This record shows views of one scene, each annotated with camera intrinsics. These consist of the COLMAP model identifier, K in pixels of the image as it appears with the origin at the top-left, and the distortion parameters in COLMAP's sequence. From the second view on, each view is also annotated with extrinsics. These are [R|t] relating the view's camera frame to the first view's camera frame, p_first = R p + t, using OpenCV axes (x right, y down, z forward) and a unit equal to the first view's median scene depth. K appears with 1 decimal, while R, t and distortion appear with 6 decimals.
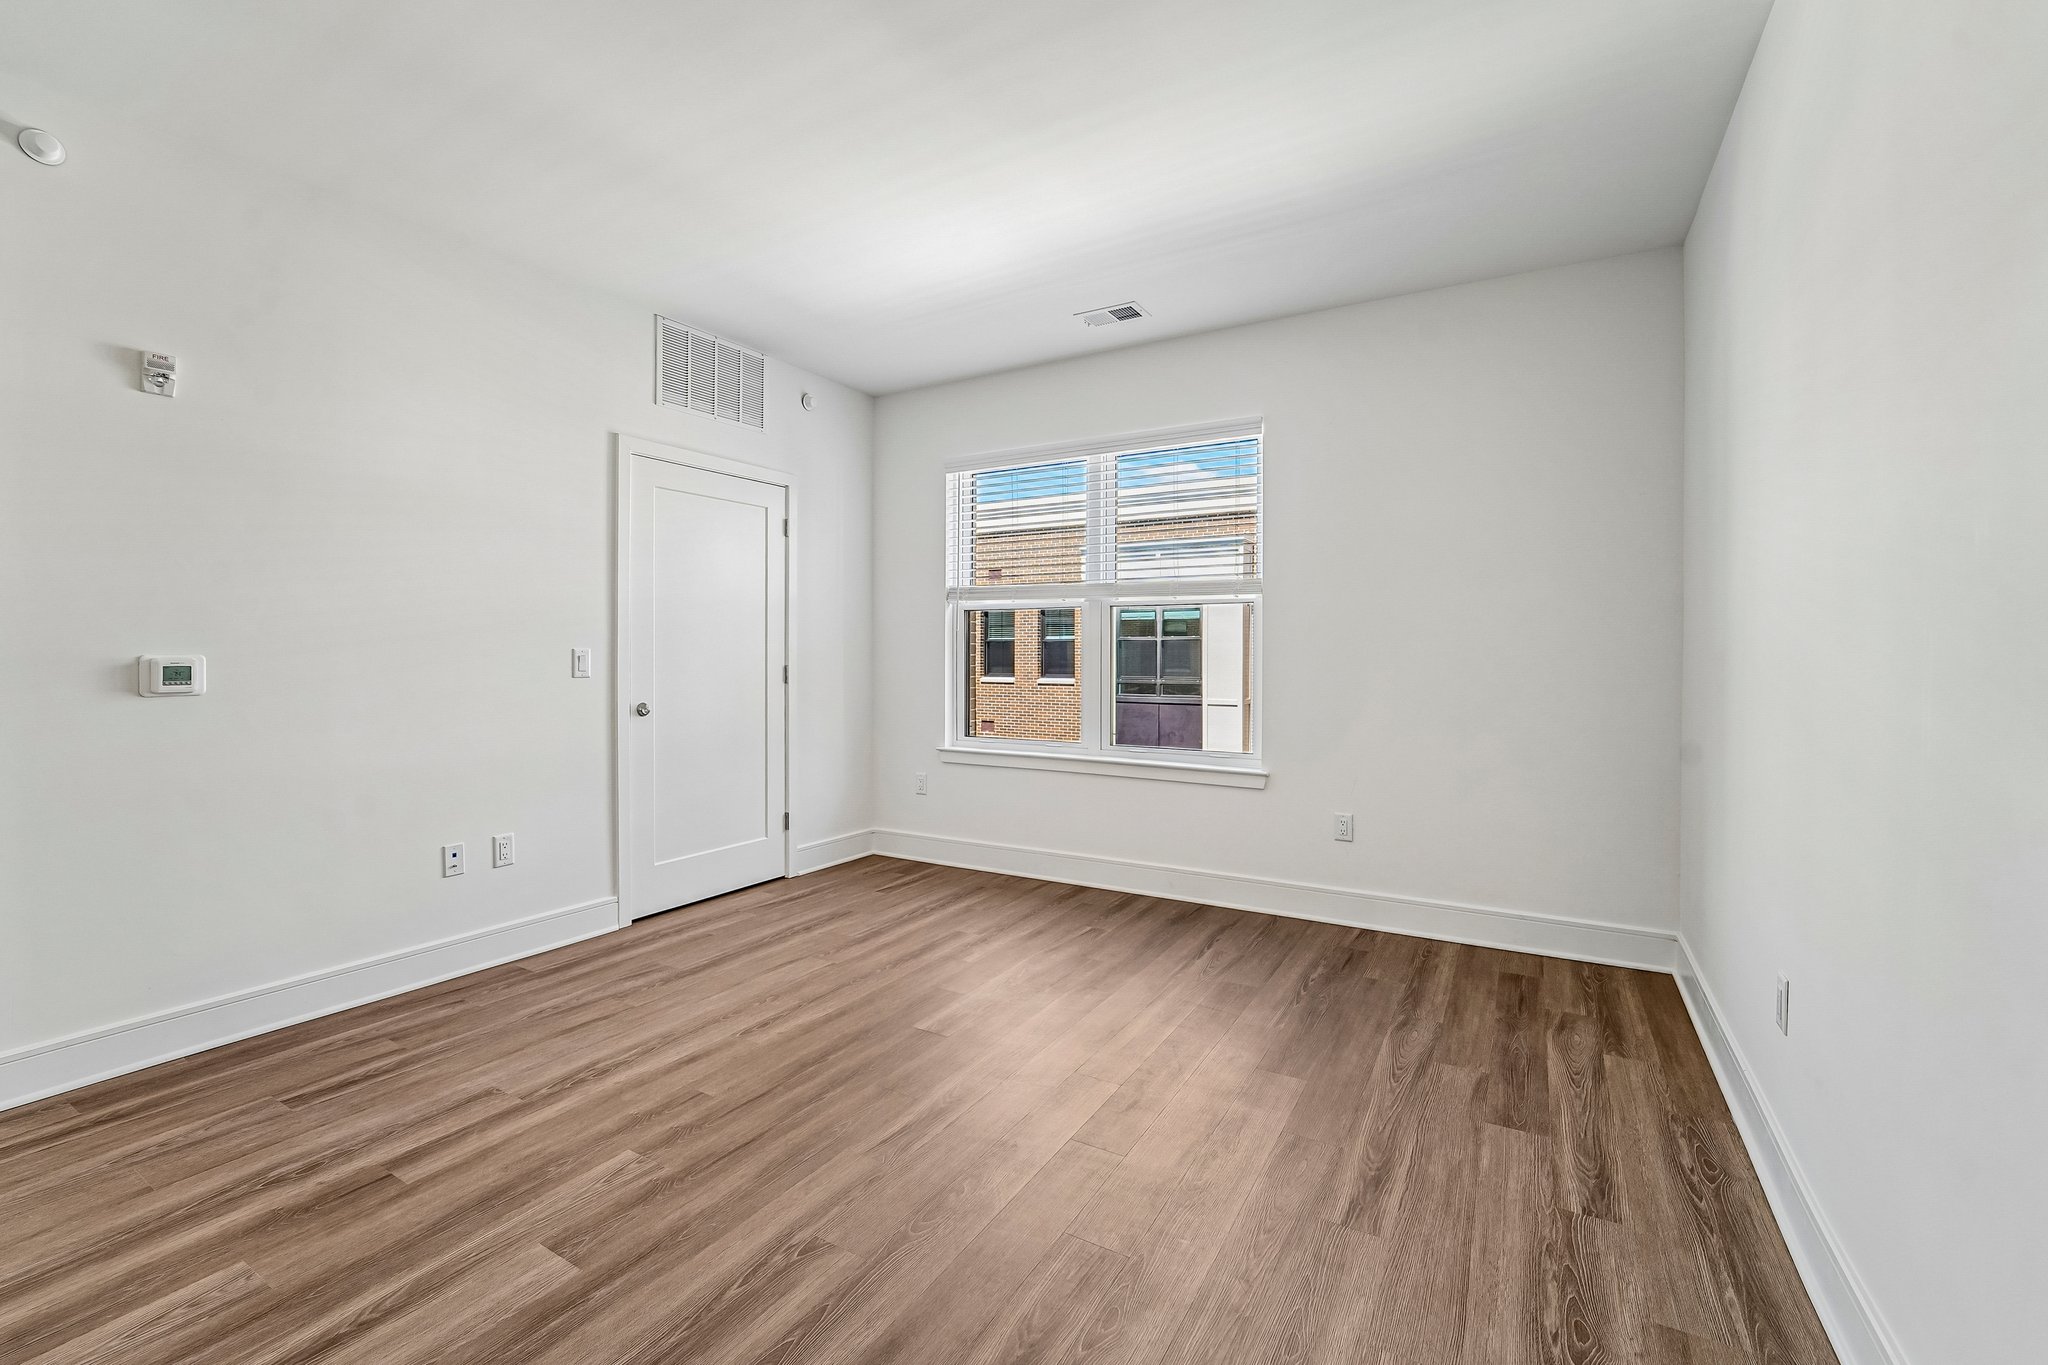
lens RADIAL K [[873.5, 0, 1011.5], [0, 873.5, 657.1], [0, 0, 1]] dist [-0.014412, -0.002201]
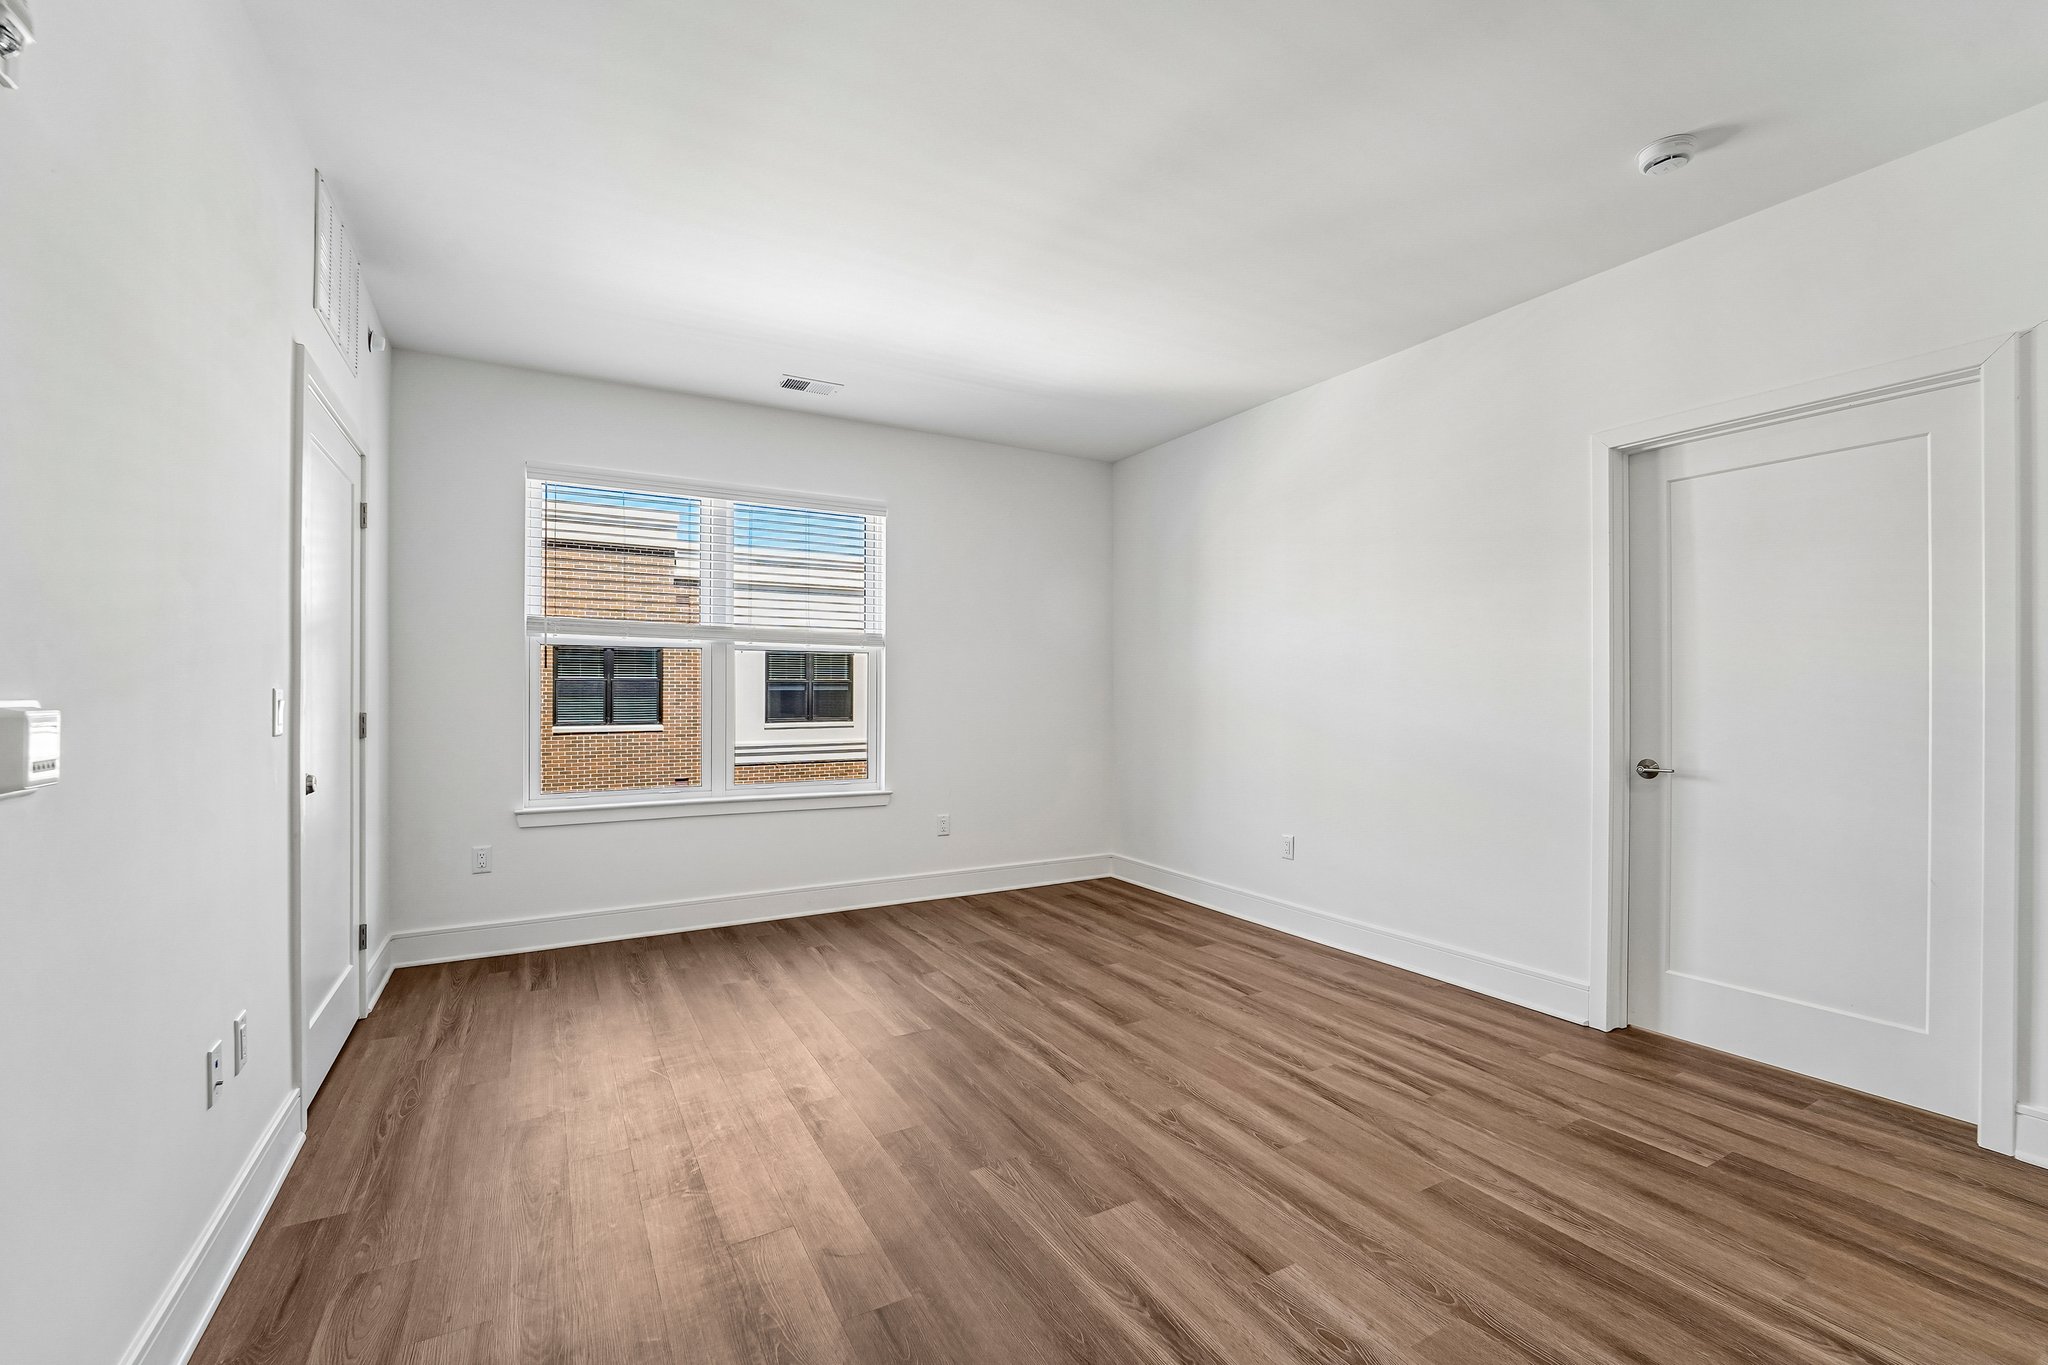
lens RADIAL K [[873.5, 0, 1033.7], [0, 873.5, 684.4], [0, 0, 1]] dist [-0.014412, -0.002201]
pose [[0.483777, 0.007791, 0.875156, -0.728029], [0.007601, 0.999885, -0.013103, -0.000537], [-0.875158, 0.012991, 0.483663, 0.231679]]
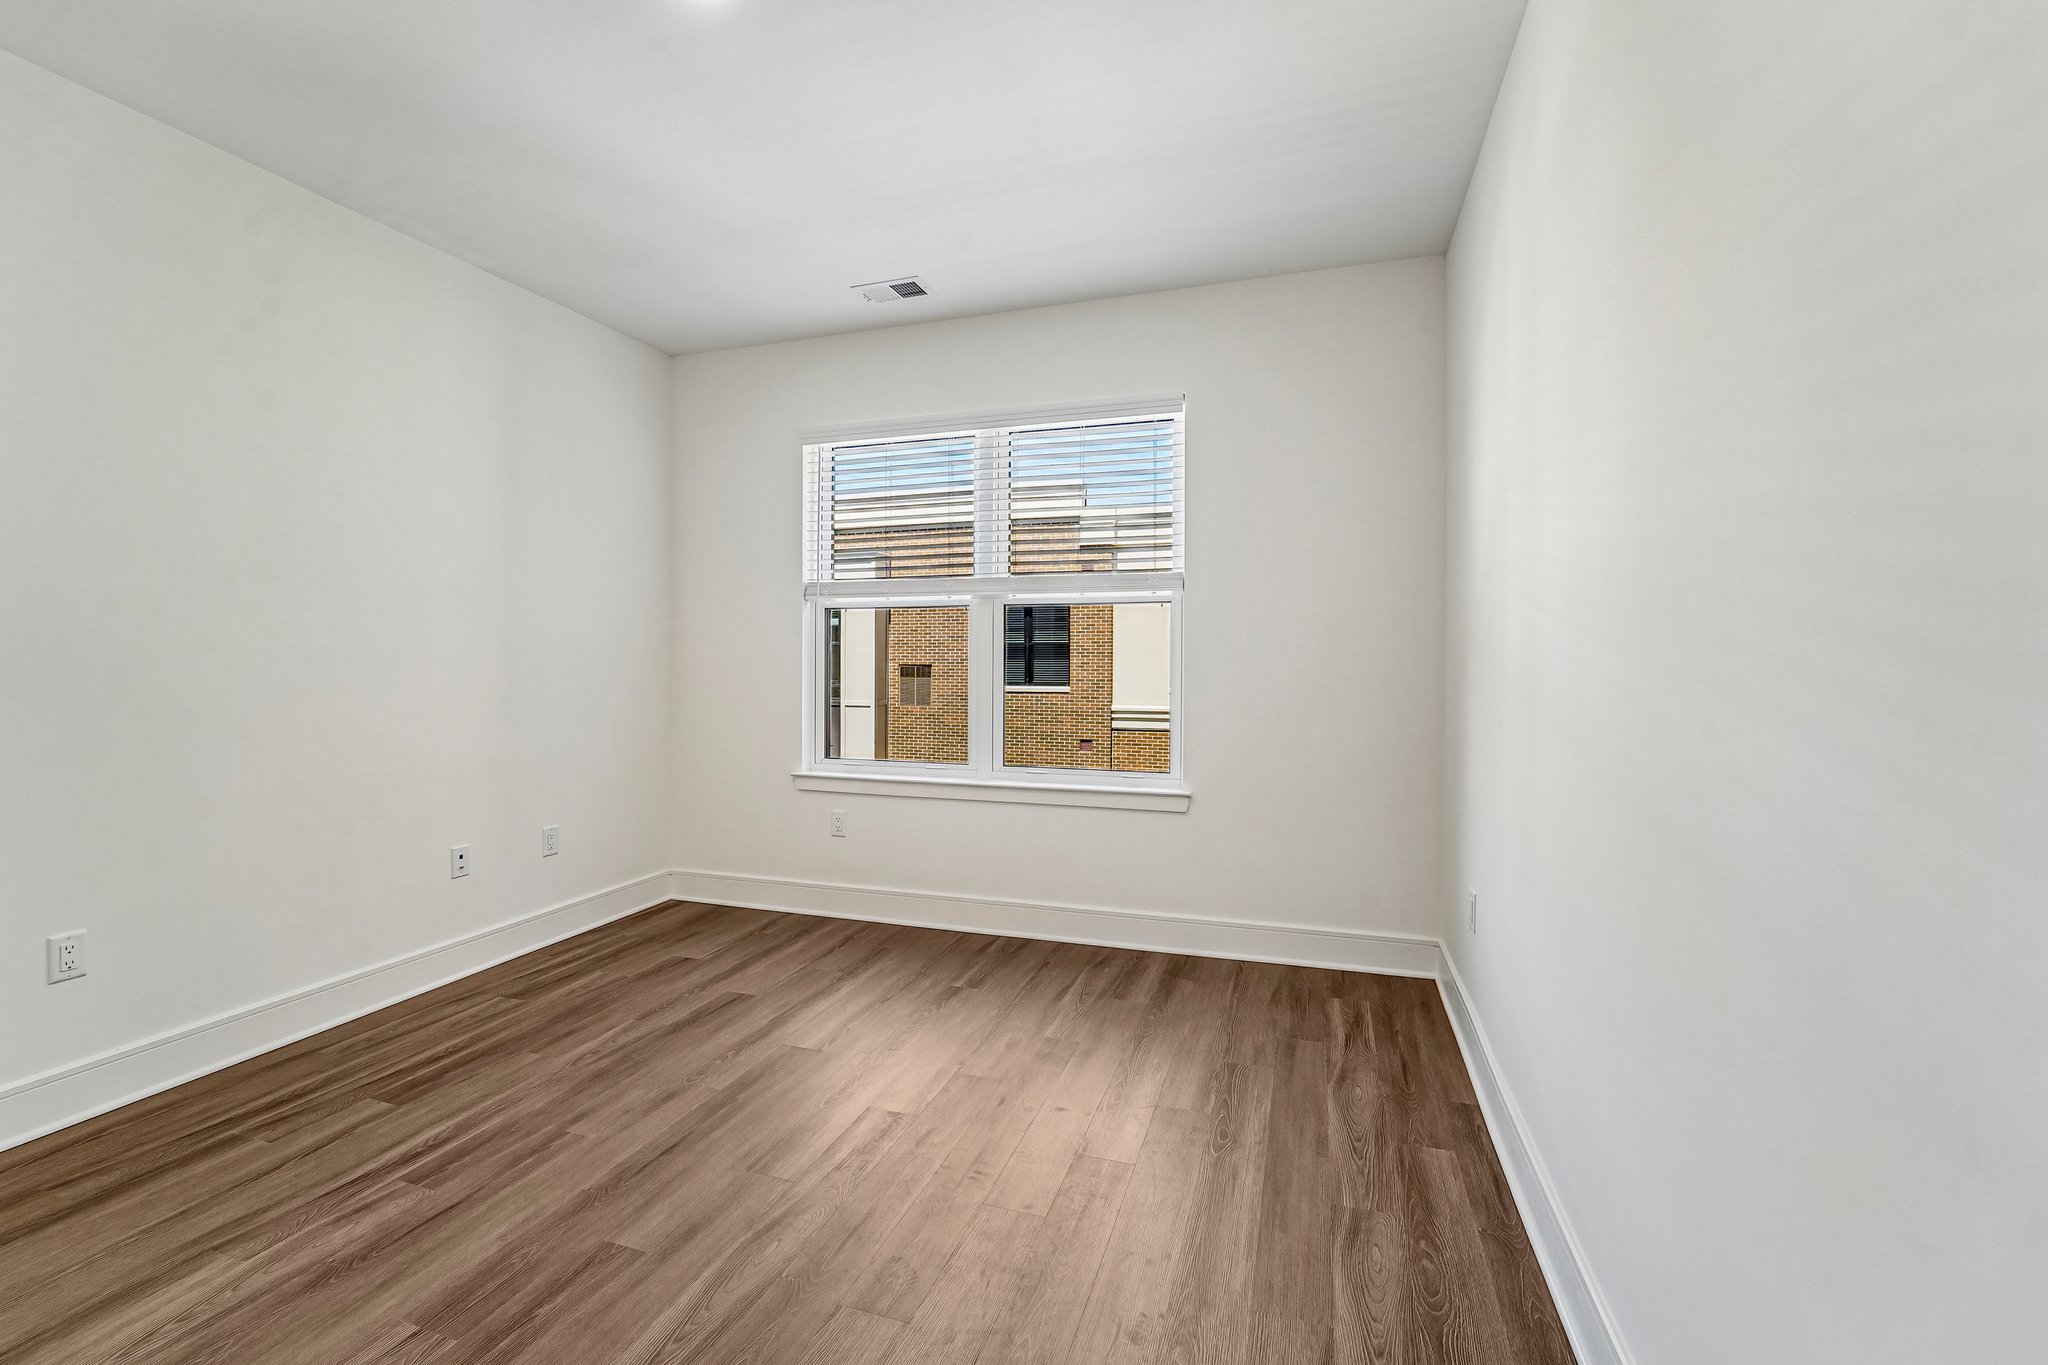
lens RADIAL K [[873.5, 0, 1023.1], [0, 873.5, 643.3], [0, 0, 1]] dist [-0.014412, -0.002201]
pose [[0.974101, -0.001940, 0.226107, -0.076274], [0.005714, 0.999855, -0.016036, -0.006278], [-0.226043, 0.016913, 0.973971, 0.182004]]
